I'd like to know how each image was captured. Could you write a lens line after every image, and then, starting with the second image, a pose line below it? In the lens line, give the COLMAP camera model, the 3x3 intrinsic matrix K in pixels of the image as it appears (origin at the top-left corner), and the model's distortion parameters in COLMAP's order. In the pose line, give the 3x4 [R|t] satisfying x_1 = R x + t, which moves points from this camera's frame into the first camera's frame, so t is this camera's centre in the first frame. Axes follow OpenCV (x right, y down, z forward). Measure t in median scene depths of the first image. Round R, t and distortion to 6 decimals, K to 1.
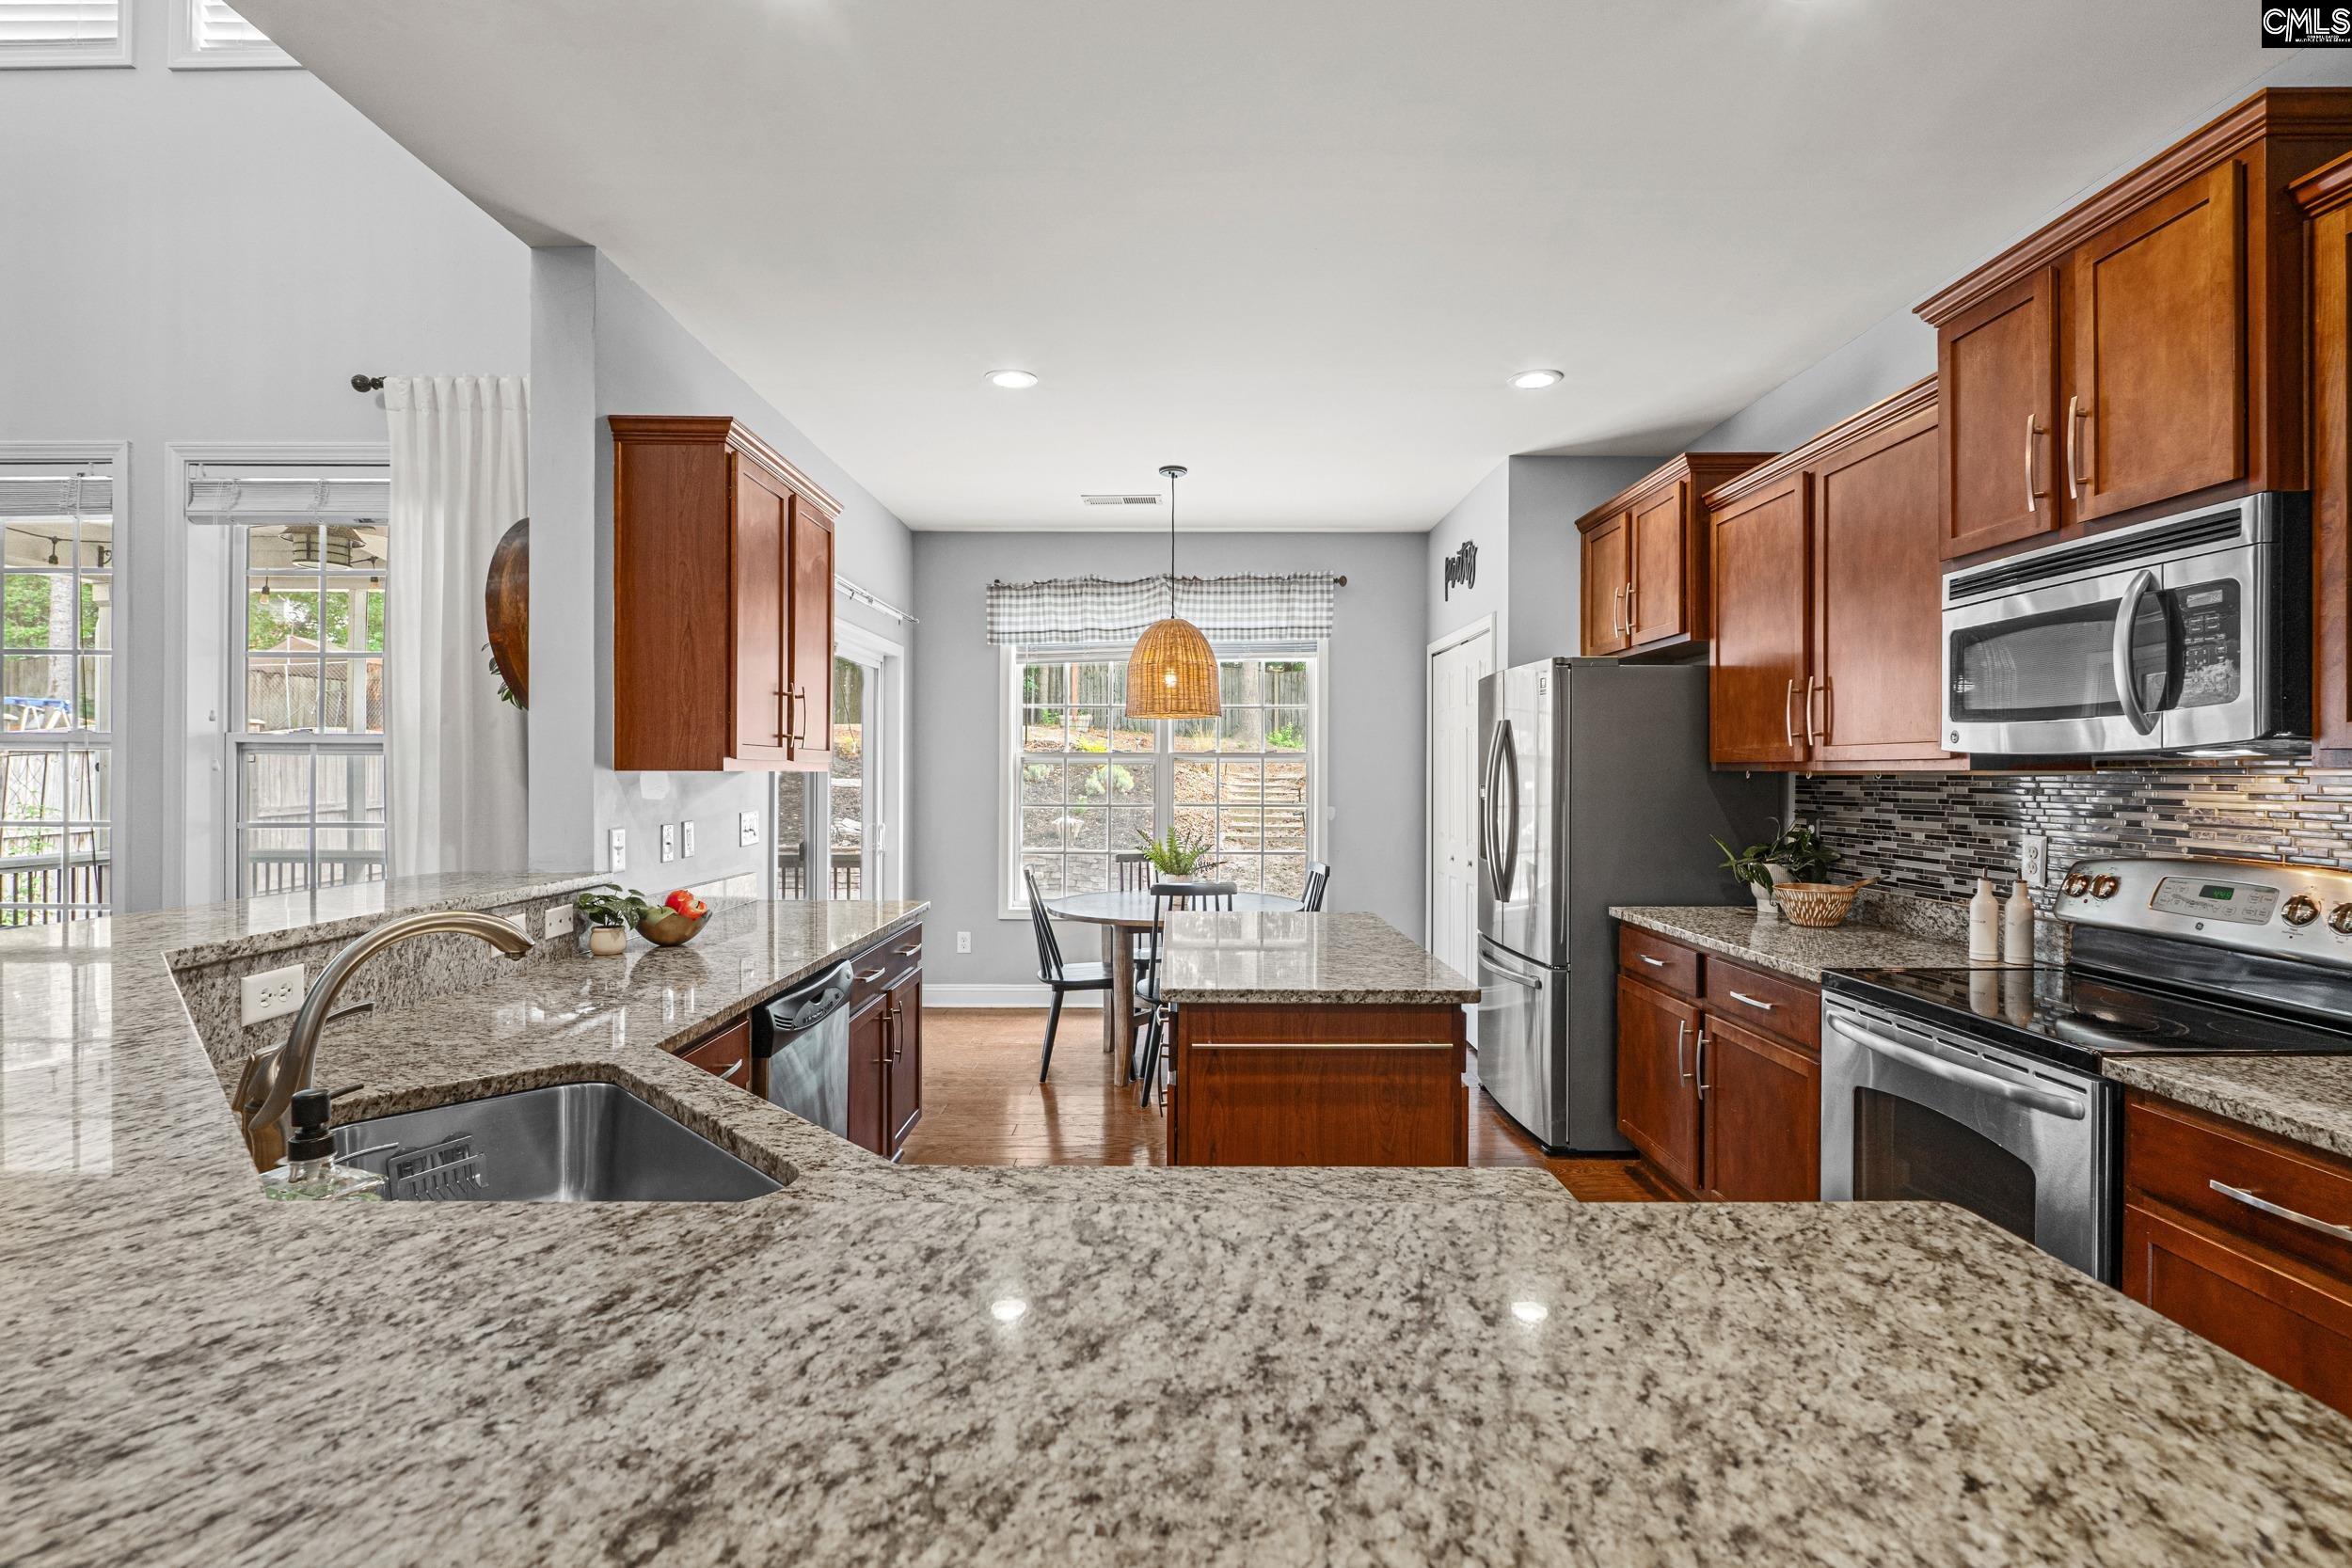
lens RADIAL K [[1076.1, 0, 1169.3], [0, 1076.1, 769.3], [0, 0, 1]] dist [-0.009214, 0.000343]
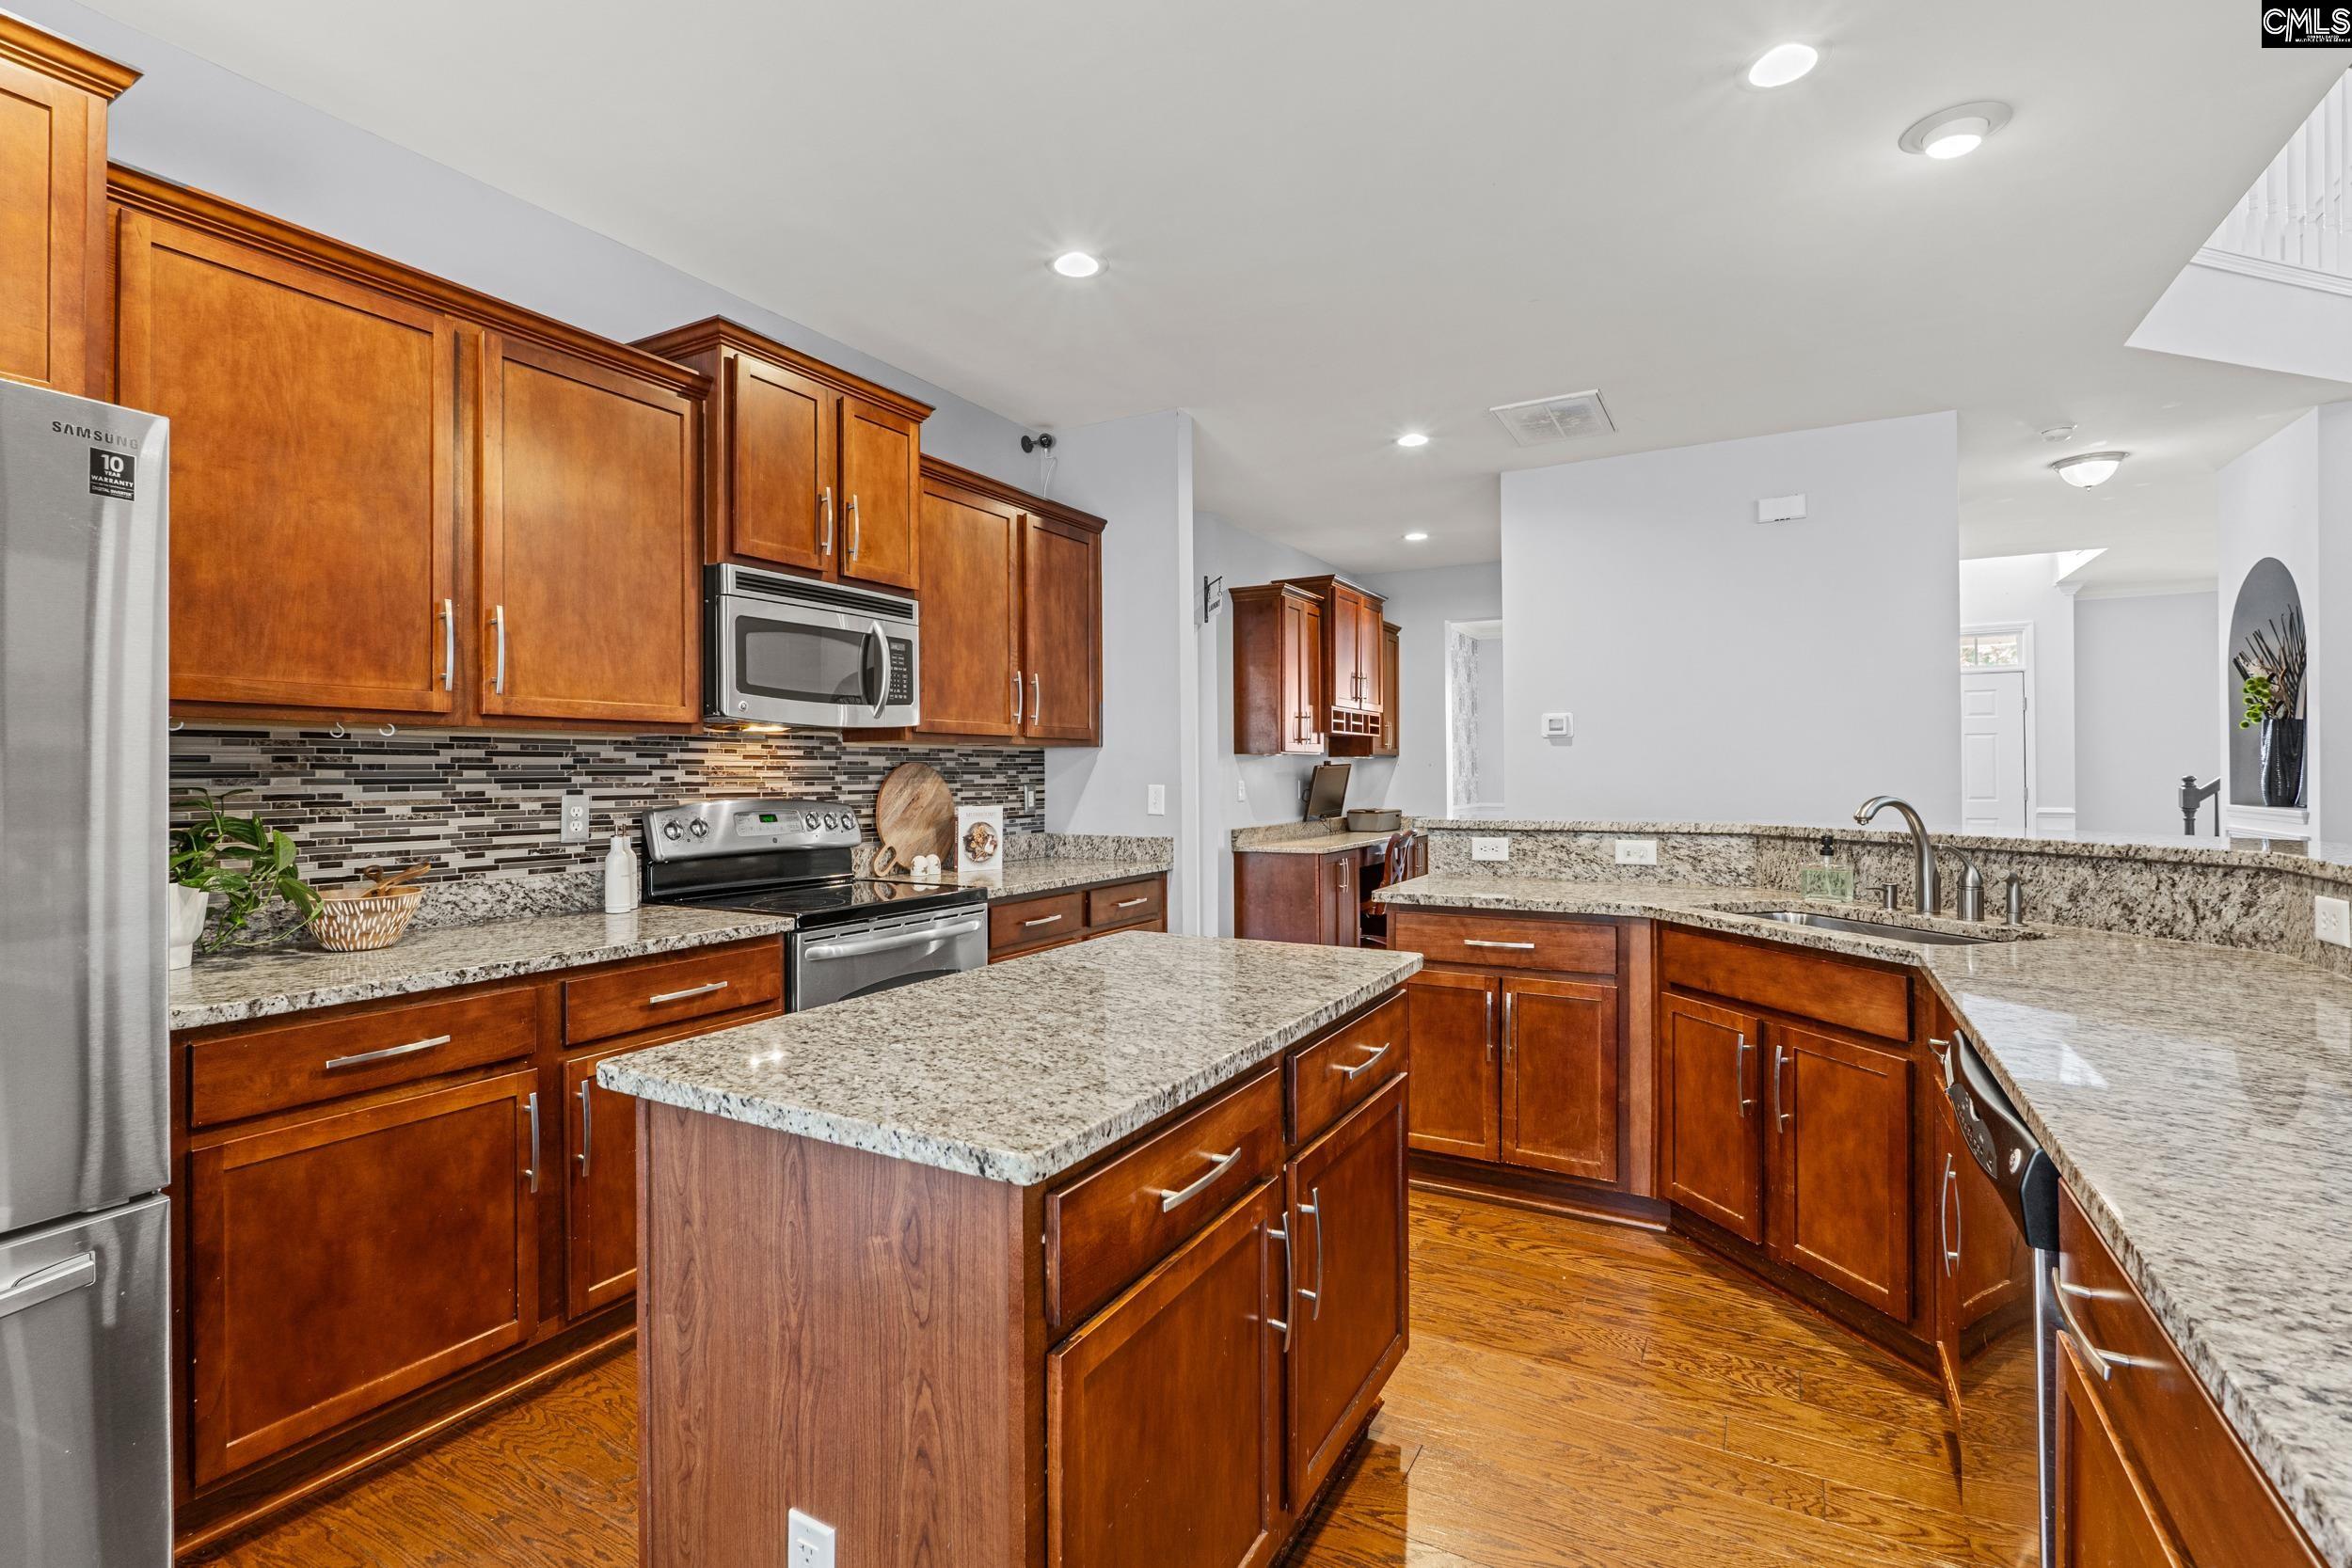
lens RADIAL K [[1076.1, 0, 1169.3], [0, 1076.1, 769.3], [0, 0, 1]] dist [-0.009214, 0.000343]
pose [[-0.870307, 0.004293, 0.492491, -0.214310], [0.001380, 0.999979, -0.006278, 0.039500], [-0.492508, -0.004784, -0.870295, 1.498175]]
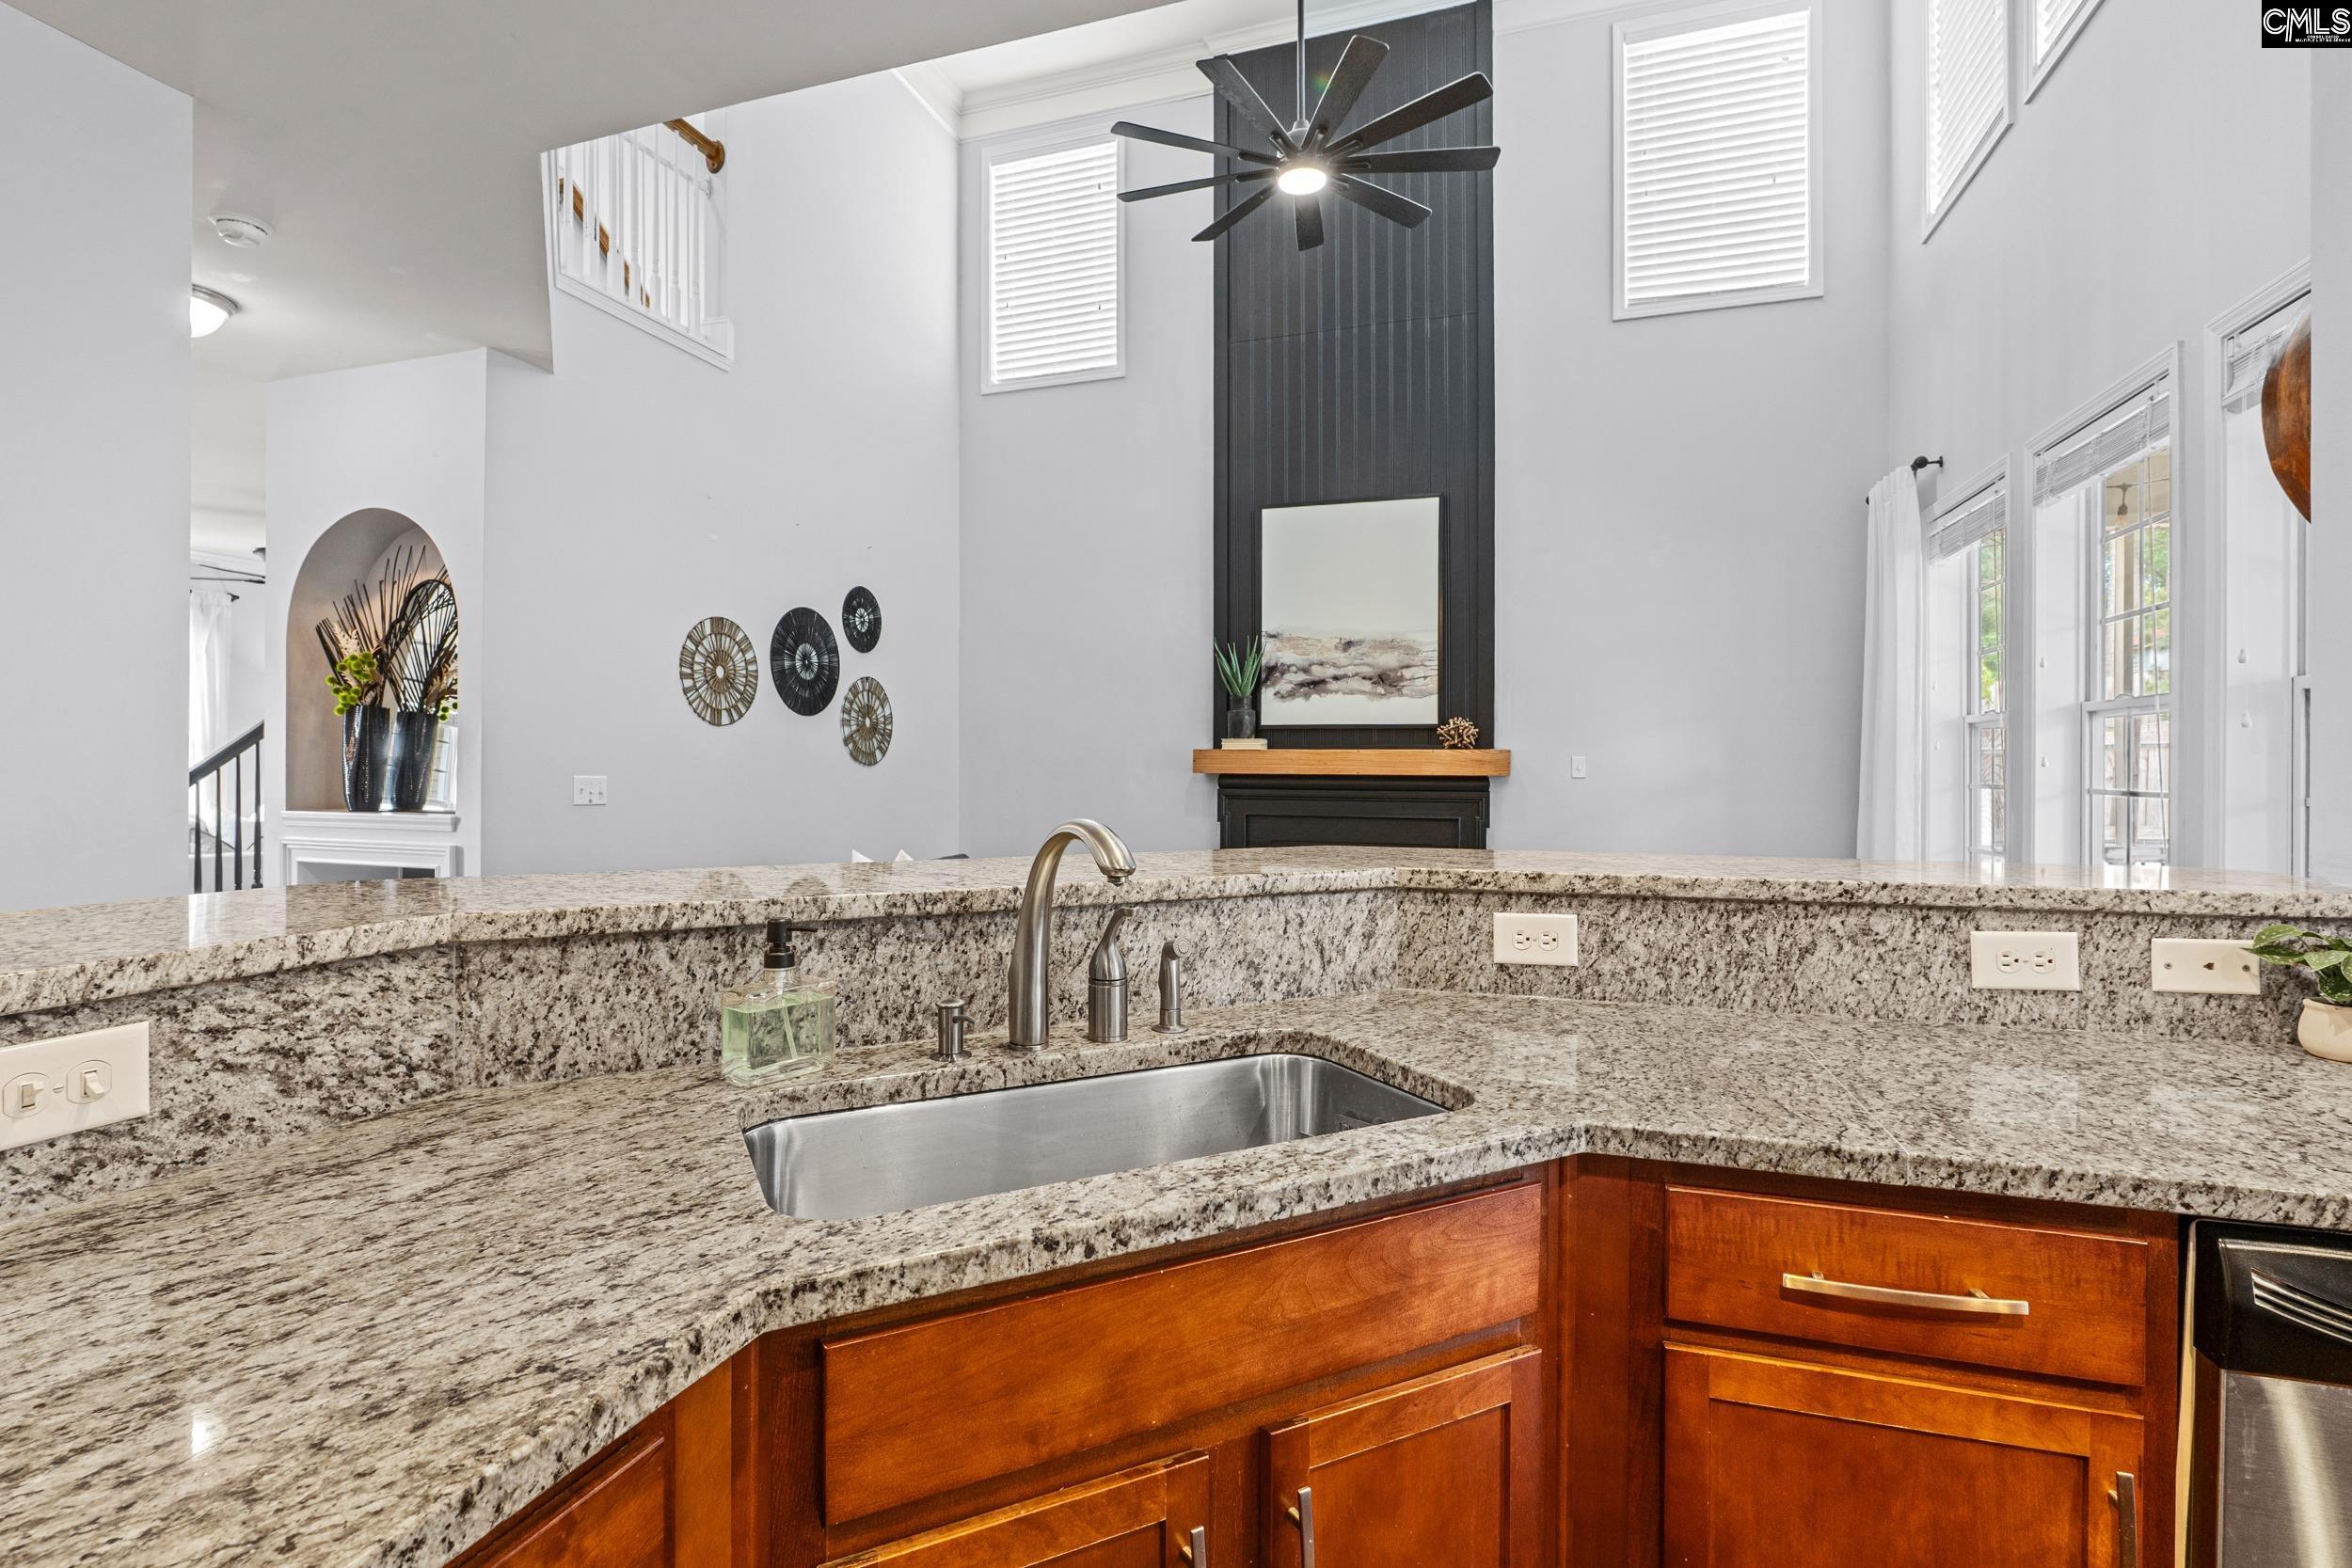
lens RADIAL K [[1090.3, 0, 1169.2], [0, 1090.3, 770.6], [0, 0, 1]] dist [-0.011000, 0.000939]
pose [[-0.317695, -0.001119, -0.948192, 0.101135], [0.000797, 0.999999, -0.001448, 0.038516], [0.948193, -0.001216, -0.317694, 0.602224]]
